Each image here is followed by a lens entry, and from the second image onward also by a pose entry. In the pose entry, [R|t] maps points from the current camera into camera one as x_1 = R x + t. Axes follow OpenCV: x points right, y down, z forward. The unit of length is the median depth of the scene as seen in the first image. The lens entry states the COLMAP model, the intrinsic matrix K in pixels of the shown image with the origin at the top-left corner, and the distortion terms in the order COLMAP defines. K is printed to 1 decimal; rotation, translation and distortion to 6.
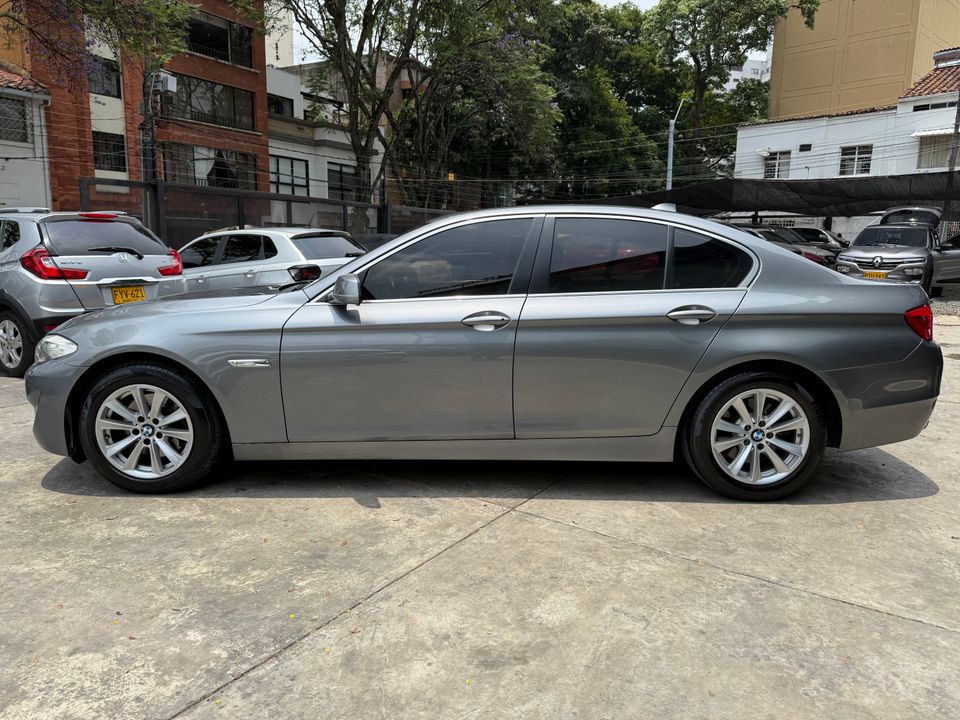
lens RADIAL K [[681.1, 0, 478.2], [0, 681.1, 363.0], [0, 0, 1]] dist [0.006897, -0.019762]
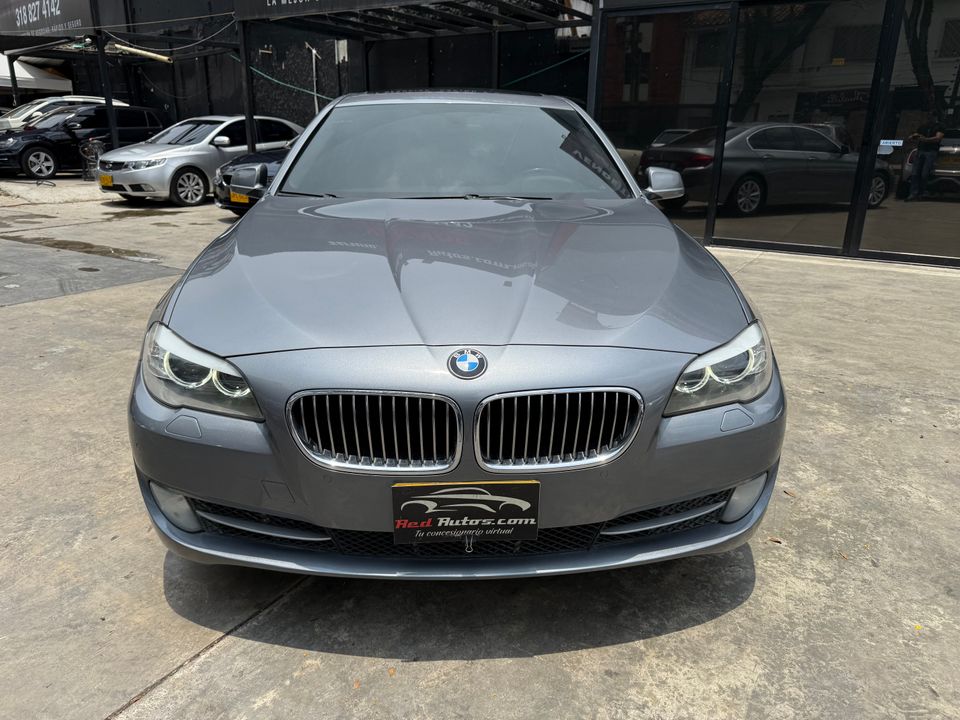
lens RADIAL K [[686.5, 0, 478.8], [0, 686.5, 355.9], [0, 0, 1]] dist [0.003658, -0.009353]
pose [[-0.051407, -0.322750, 0.945087, -0.158403], [0.158728, 0.931668, 0.326802, -0.032627], [-0.985983, 0.166812, 0.003335, 0.170369]]
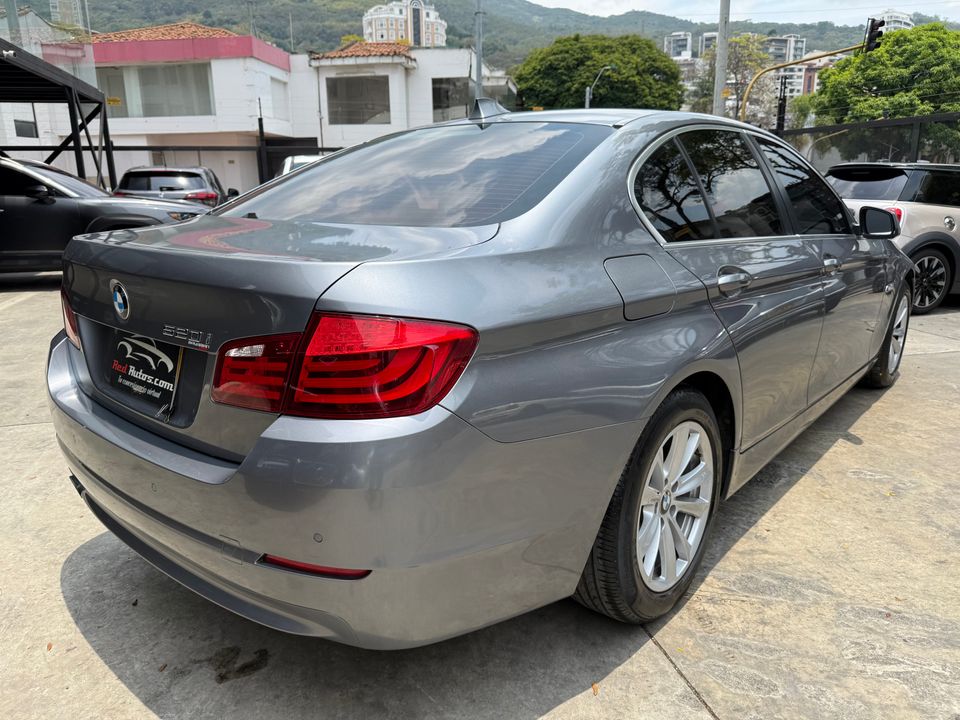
lens RADIAL K [[681.1, 0, 478.2], [0, 681.1, 363.0], [0, 0, 1]] dist [0.006897, -0.019762]
pose [[-0.648107, 0.183668, -0.739069, 0.126836], [-0.129264, 0.929867, 0.344438, -0.038034], [0.750499, 0.318768, -0.578912, 0.235276]]
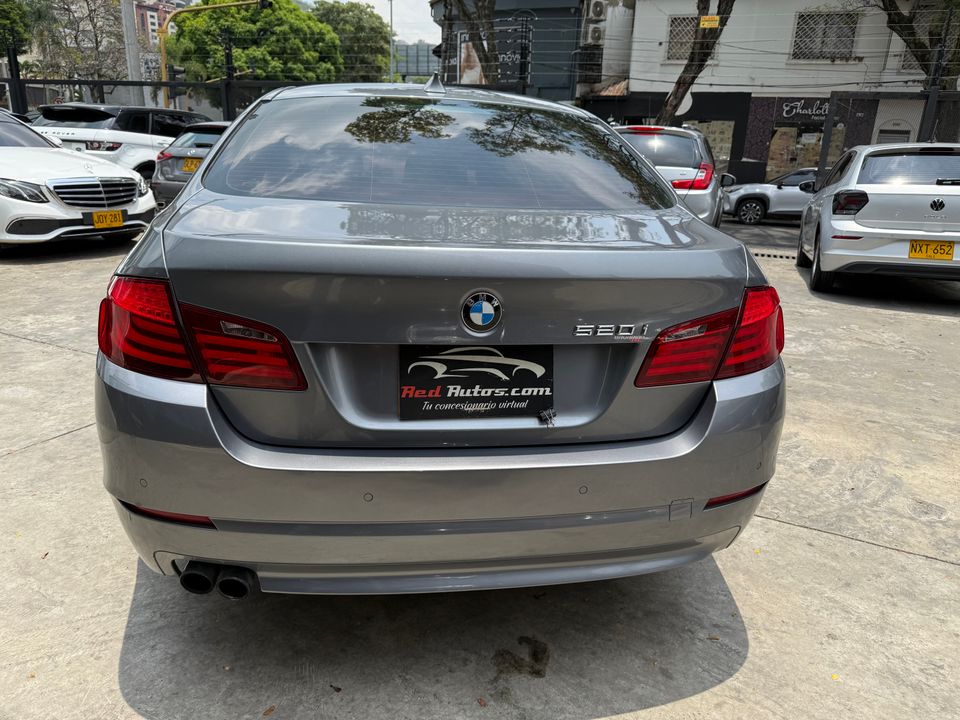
lens RADIAL K [[686.5, 0, 478.8], [0, 686.5, 355.9], [0, 0, 1]] dist [0.003658, -0.009353]
pose [[0.153210, 0.289046, -0.944976, 0.155036], [-0.206976, 0.944442, 0.255326, -0.027611], [0.966275, 0.156468, 0.204524, 0.158153]]
